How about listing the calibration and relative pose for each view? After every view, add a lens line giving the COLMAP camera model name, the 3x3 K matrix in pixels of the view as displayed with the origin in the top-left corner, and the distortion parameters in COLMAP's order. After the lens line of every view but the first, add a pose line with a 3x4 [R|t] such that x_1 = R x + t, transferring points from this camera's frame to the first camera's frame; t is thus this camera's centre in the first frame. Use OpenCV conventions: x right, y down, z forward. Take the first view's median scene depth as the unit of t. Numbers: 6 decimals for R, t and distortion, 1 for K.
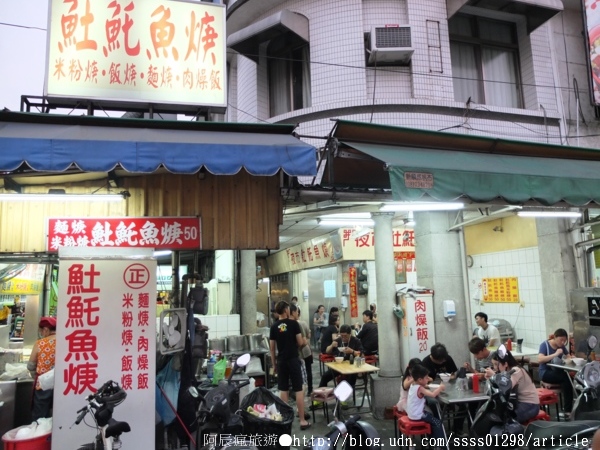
lens RADIAL K [[471.9, 0, 308.4], [0, 471.9, 223.3], [0, 0, 1]] dist [-0.089614, 0.101997]
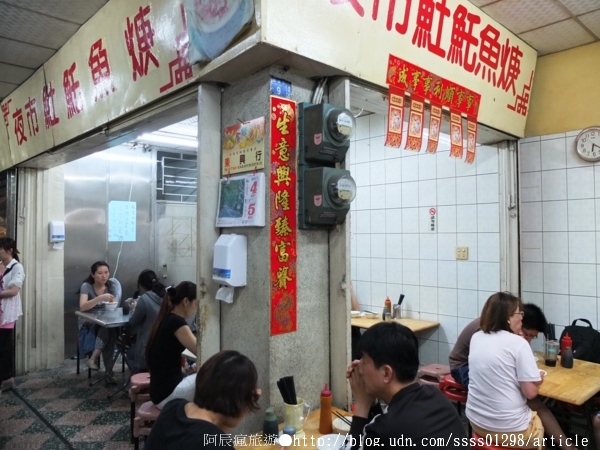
lens RADIAL K [[471.9, 0, 308.4], [0, 471.9, 223.3], [0, 0, 1]] dist [-0.089614, 0.101997]
pose [[0.893344, 0.039410, 0.447642, 0.023691], [-0.088342, 0.992110, 0.088957, 0.288733], [-0.440605, -0.119014, 0.889777, 1.788570]]
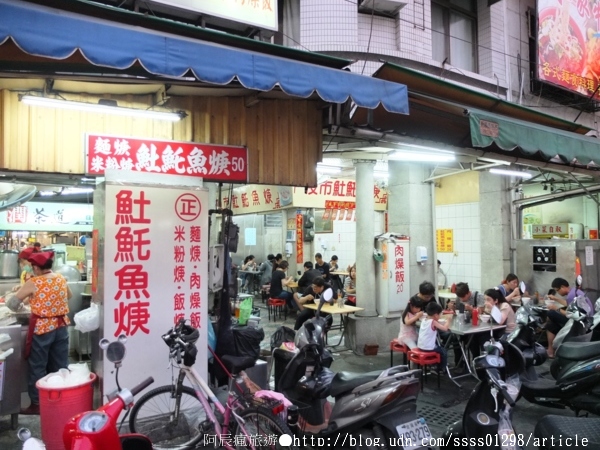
lens RADIAL K [[471.9, 0, 308.4], [0, 471.9, 223.3], [0, 0, 1]] dist [-0.089614, 0.101997]
pose [[0.958044, 0.036170, 0.284331, -0.391743], [-0.064145, 0.993901, 0.089699, 0.046504], [-0.279353, -0.104174, 0.954521, 0.062626]]
